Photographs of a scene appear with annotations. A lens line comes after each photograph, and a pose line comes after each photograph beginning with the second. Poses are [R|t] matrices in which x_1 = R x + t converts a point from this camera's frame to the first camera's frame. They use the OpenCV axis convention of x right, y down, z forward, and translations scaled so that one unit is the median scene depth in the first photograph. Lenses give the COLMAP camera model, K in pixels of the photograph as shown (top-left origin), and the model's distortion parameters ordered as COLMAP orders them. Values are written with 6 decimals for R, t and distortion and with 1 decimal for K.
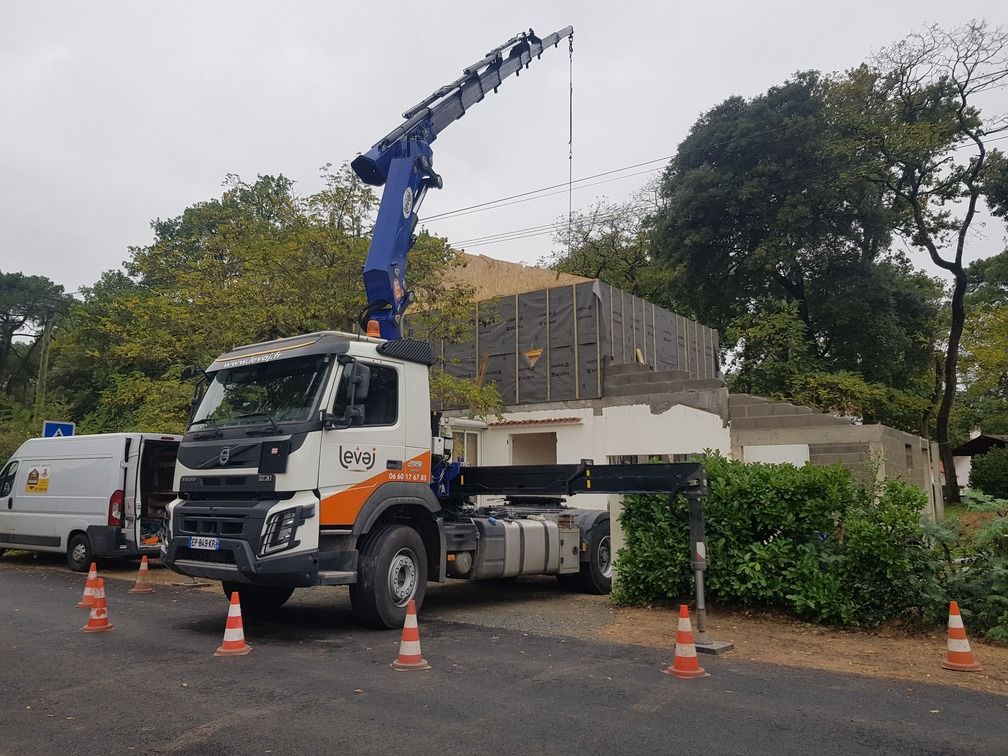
lens RADIAL K [[775.1, 0, 486.1], [0, 775.1, 376.6], [0, 0, 1]] dist [0.055146, 0.007076]
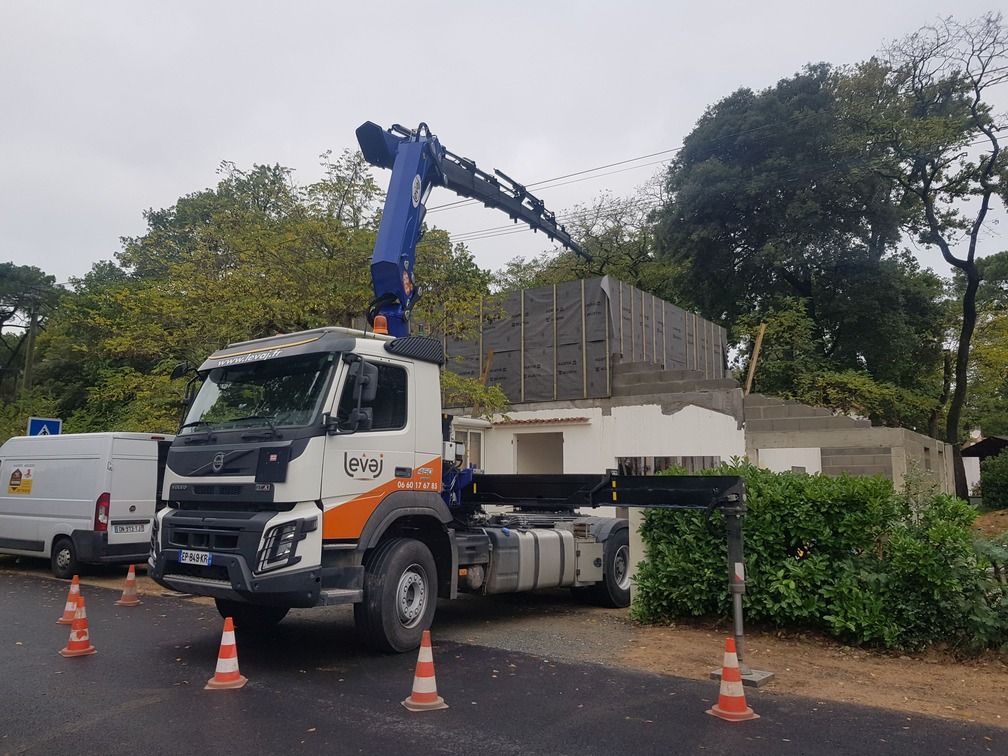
lens RADIAL K [[782.2, 0, 491.4], [0, 782.2, 375.5], [0, 0, 1]] dist [0.061780, -0.010089]
pose [[0.999922, 0.007569, 0.009964, -0.011221], [-0.007615, 0.999960, 0.004616, -0.003717], [-0.009929, -0.004692, 0.999940, 0.032308]]
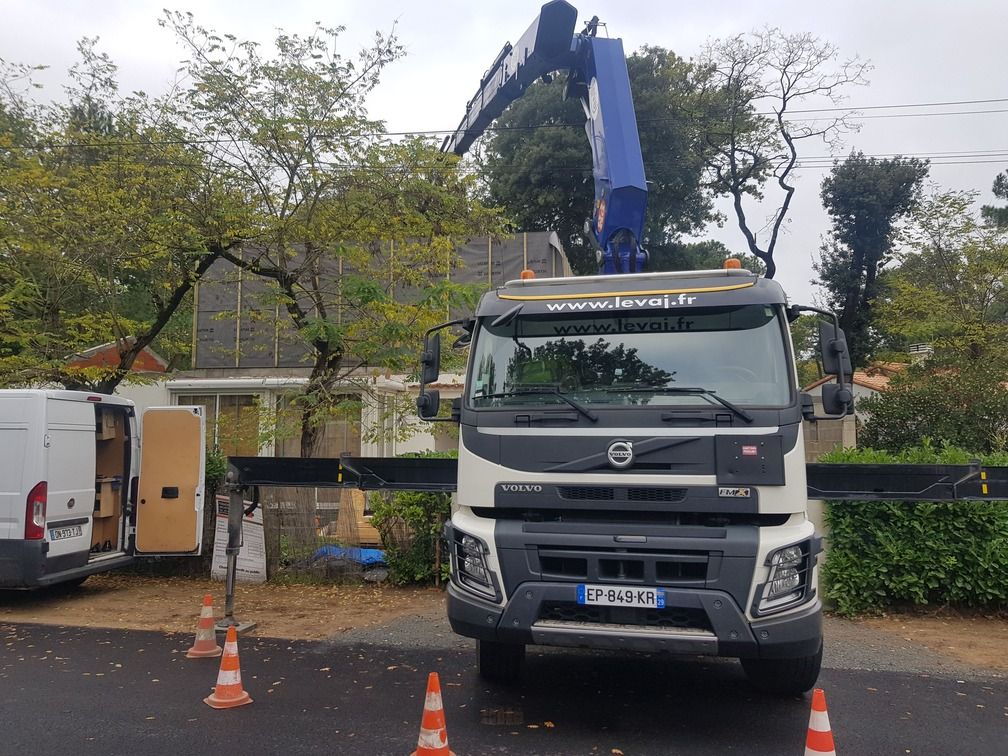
lens RADIAL K [[775.1, 0, 486.1], [0, 775.1, 376.6], [0, 0, 1]] dist [0.055146, 0.007076]
pose [[0.905509, 0.037401, 0.422677, -0.341938], [-0.062222, 0.997044, 0.045074, 0.009103], [-0.419741, -0.067114, 0.905159, 0.236592]]
